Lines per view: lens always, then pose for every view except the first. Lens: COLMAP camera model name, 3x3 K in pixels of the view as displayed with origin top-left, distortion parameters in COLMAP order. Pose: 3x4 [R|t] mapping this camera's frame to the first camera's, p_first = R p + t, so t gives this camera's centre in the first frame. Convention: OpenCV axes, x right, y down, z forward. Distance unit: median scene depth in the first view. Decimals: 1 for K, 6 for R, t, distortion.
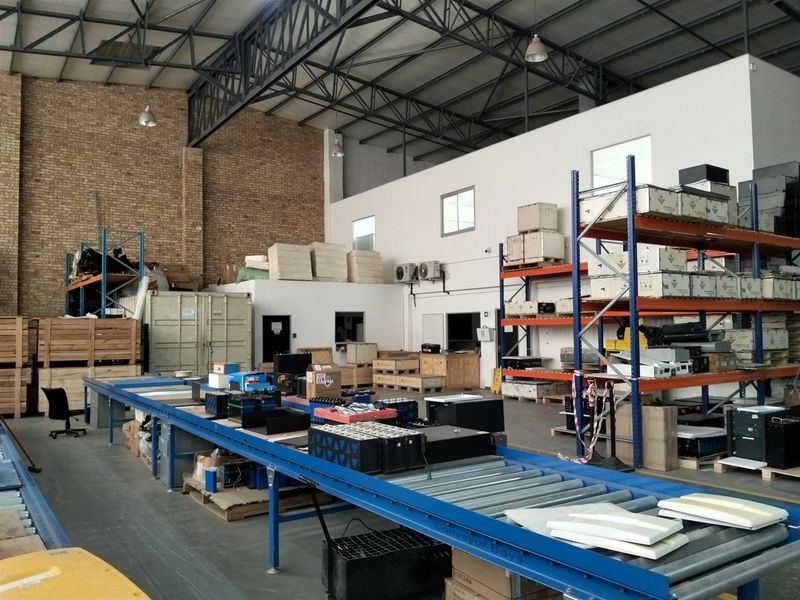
lens RADIAL K [[650.6, 0, 397.7], [0, 650.6, 300.9], [0, 0, 1]] dist [0.048166, -0.114826]
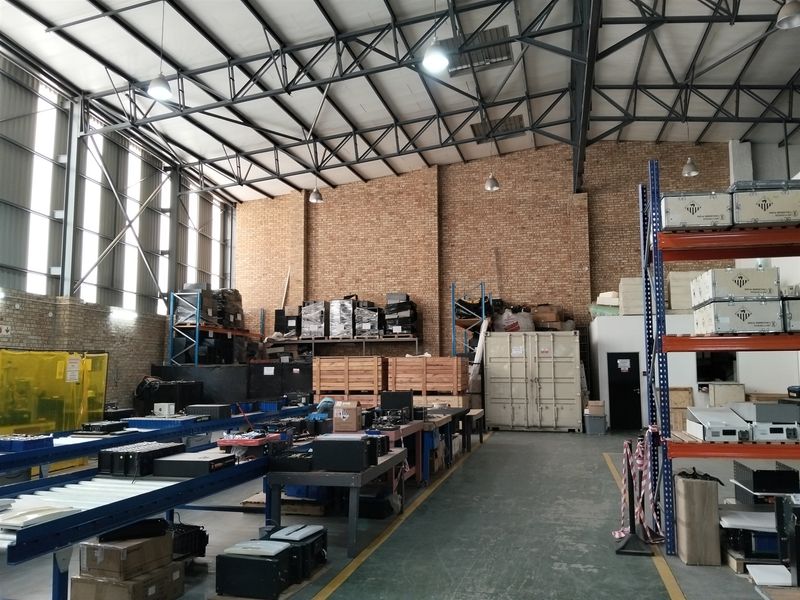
lens RADIAL K [[650.6, 0, 403.6], [0, 650.6, 306.0], [0, 0, 1]] dist [0.048166, -0.114826]
pose [[0.666627, -0.059565, -0.743008, 0.314454], [0.029074, 0.998121, -0.053932, -0.003576], [0.744824, 0.014350, 0.667106, 0.097062]]
